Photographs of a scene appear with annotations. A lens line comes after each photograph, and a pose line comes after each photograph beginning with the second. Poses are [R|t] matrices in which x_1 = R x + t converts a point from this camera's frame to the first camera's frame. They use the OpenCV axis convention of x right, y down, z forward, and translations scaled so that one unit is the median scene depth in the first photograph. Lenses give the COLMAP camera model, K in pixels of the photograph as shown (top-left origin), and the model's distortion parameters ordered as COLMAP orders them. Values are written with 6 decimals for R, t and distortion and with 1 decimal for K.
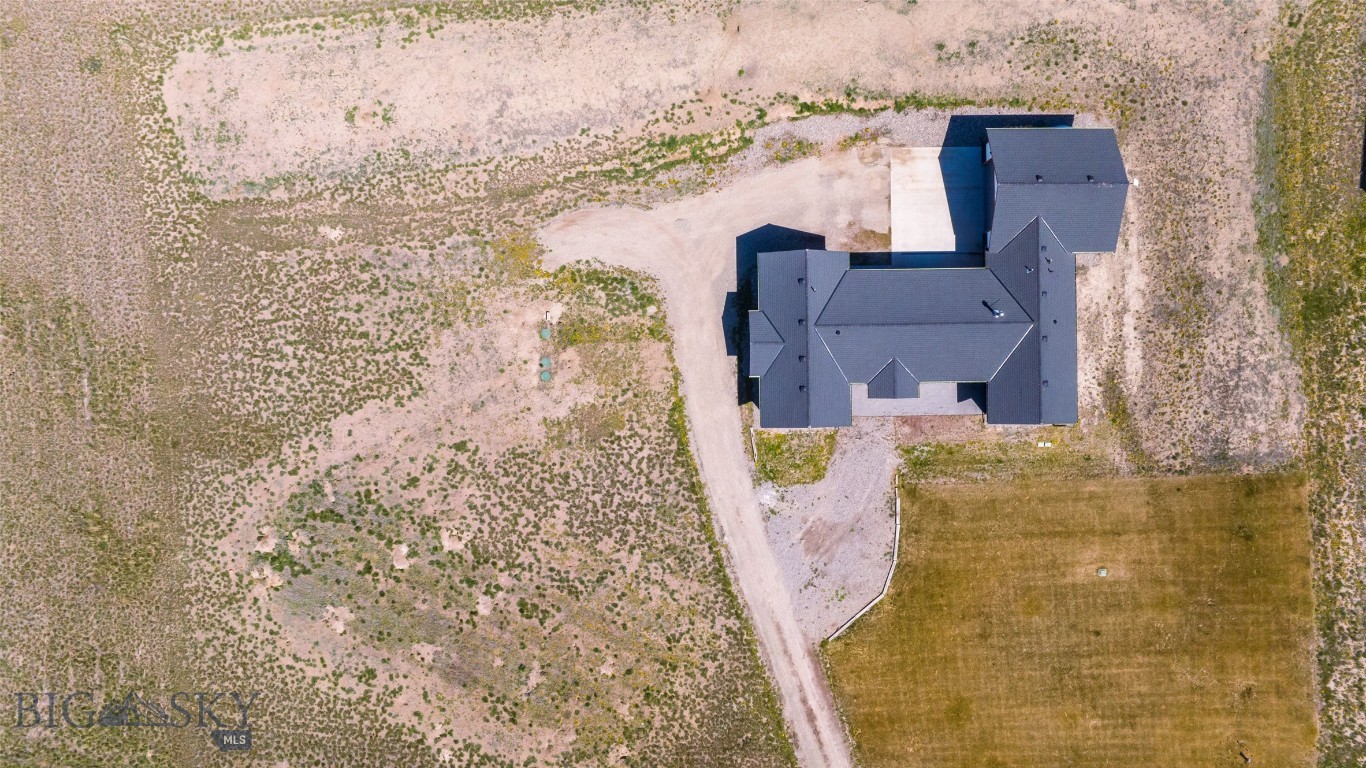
lens RADIAL K [[961.2, 0, 690.2], [0, 961.2, 380.1], [0, 0, 1]] dist [-0.017237, -0.006036]
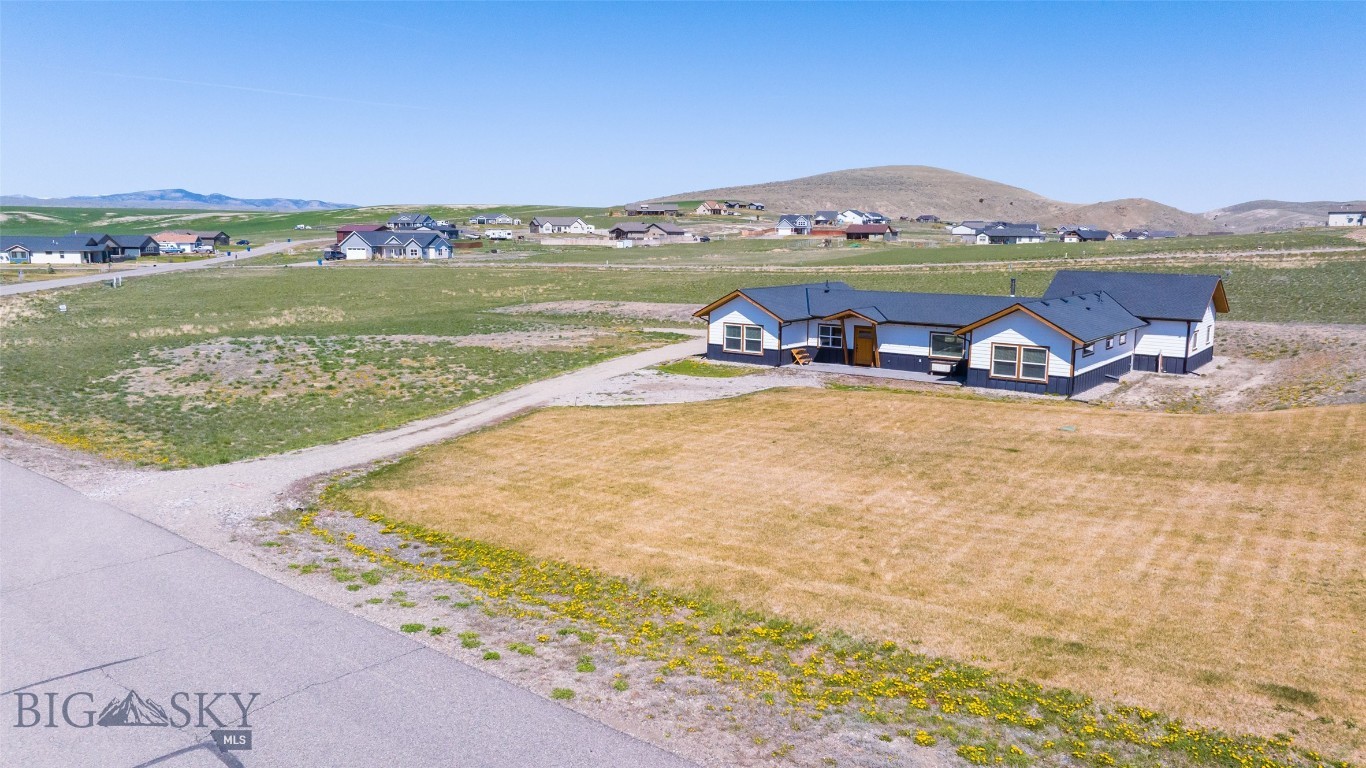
lens RADIAL K [[958.4, 0, 683.0], [0, 958.4, 384.0], [0, 0, 1]] dist [0.007915, -0.060984]
pose [[0.780019, 0.085577, -0.619876, 0.570657], [-0.625697, 0.120206, -0.770749, 0.684017], [0.008555, 0.989054, 0.147309, 0.896342]]
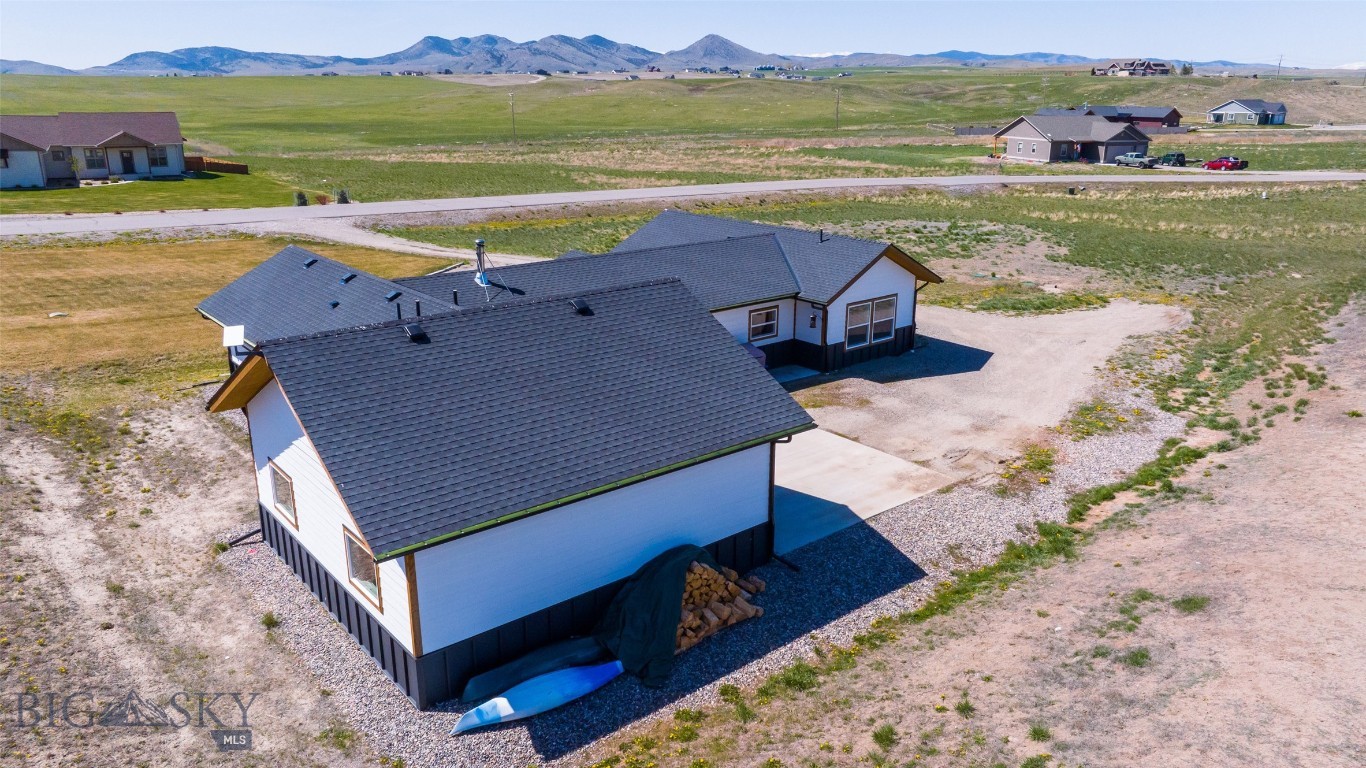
lens RADIAL K [[961.2, 0, 690.2], [0, 961.2, 380.1], [0, 0, 1]] dist [-0.017237, -0.006036]
pose [[-0.771234, 0.165163, -0.614751, 0.487718], [-0.636333, -0.225319, 0.737775, -0.425345], [-0.016662, 0.960184, 0.278872, 0.870605]]
